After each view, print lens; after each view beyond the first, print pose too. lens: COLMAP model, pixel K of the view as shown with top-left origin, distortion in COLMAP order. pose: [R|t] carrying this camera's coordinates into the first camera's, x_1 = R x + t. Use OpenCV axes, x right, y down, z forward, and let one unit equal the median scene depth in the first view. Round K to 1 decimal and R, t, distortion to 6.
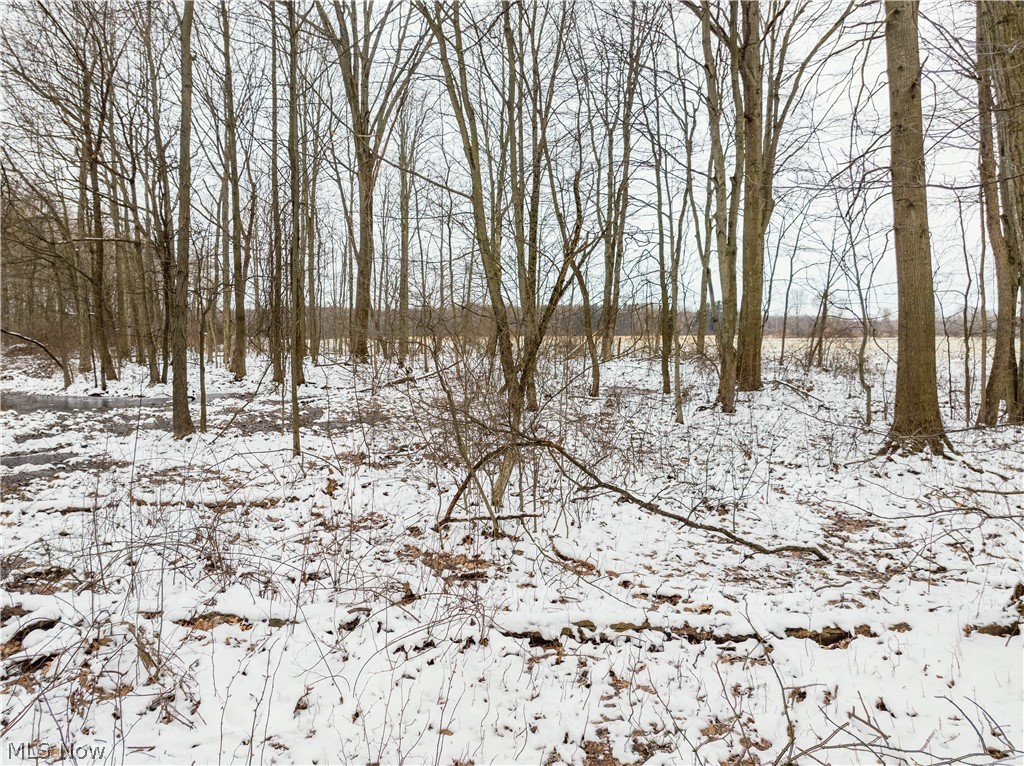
lens RADIAL K [[723.4, 0, 511.1], [0, 723.4, 383.2], [0, 0, 1]] dist [-0.056387, 0.030303]
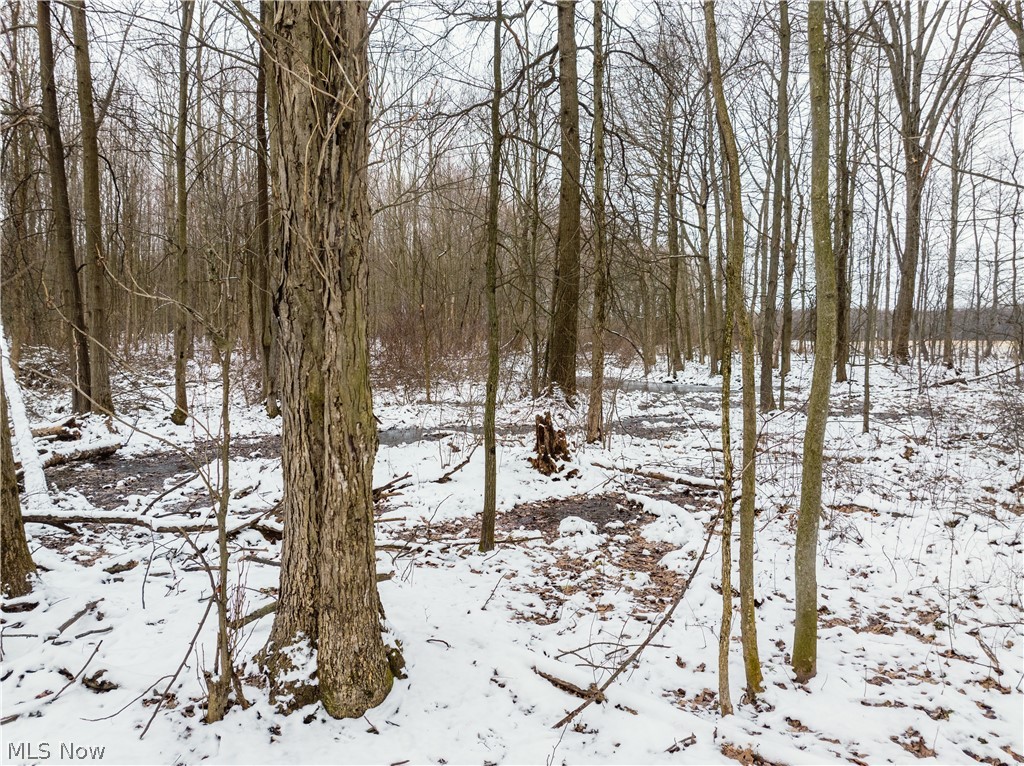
lens RADIAL K [[723.4, 0, 507.9], [0, 723.4, 383.1], [0, 0, 1]] dist [-0.056387, 0.030303]
pose [[0.772613, 0.043802, -0.633365, -0.003407], [-0.045818, 0.998863, 0.013188, 0.013305], [0.633222, 0.018830, 0.773741, -0.136238]]
